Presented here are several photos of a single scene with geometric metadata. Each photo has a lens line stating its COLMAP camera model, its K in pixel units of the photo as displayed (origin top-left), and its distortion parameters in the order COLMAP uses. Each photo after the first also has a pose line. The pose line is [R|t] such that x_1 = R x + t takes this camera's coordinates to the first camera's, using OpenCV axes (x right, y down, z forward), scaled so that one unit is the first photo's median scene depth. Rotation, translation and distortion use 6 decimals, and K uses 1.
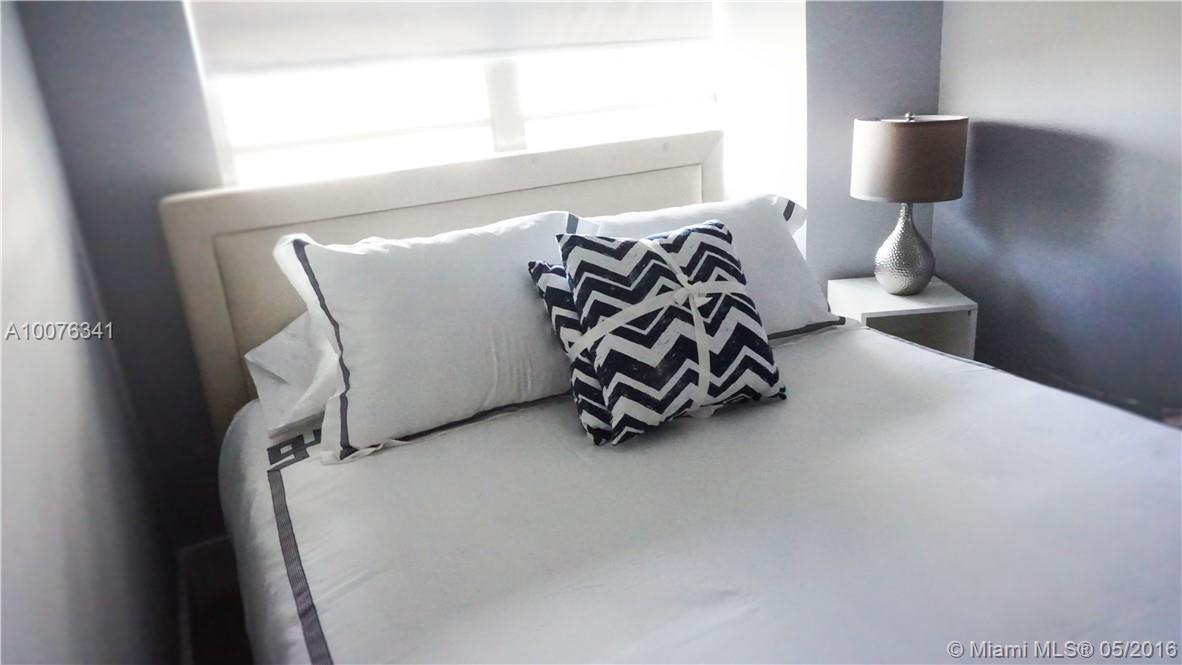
lens RADIAL K [[804.5, 0, 591.0], [0, 804.5, 332.5], [0, 0, 1]] dist [-0.001144, 0.001992]
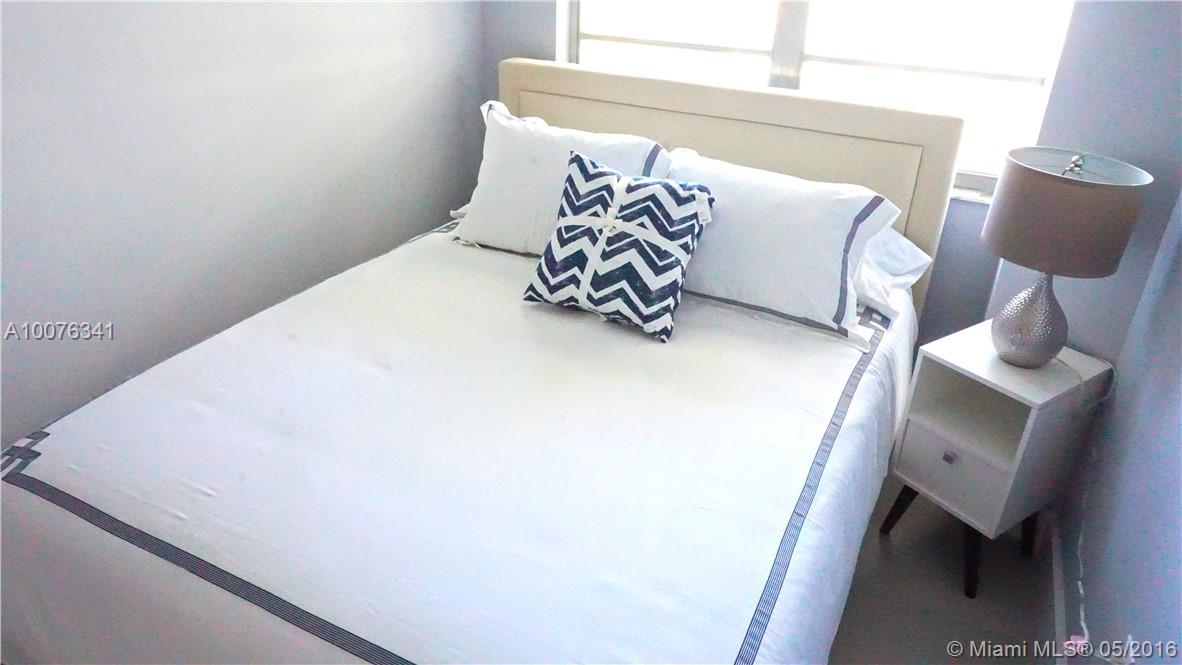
lens RADIAL K [[804.5, 0, 591.0], [0, 804.5, 332.5], [0, 0, 1]] dist [-0.001144, 0.001992]
pose [[0.554033, 0.457499, -0.695515, 1.082208], [-0.332053, 0.887567, 0.319321, -0.297241], [0.763405, 0.054034, 0.643656, 0.156017]]
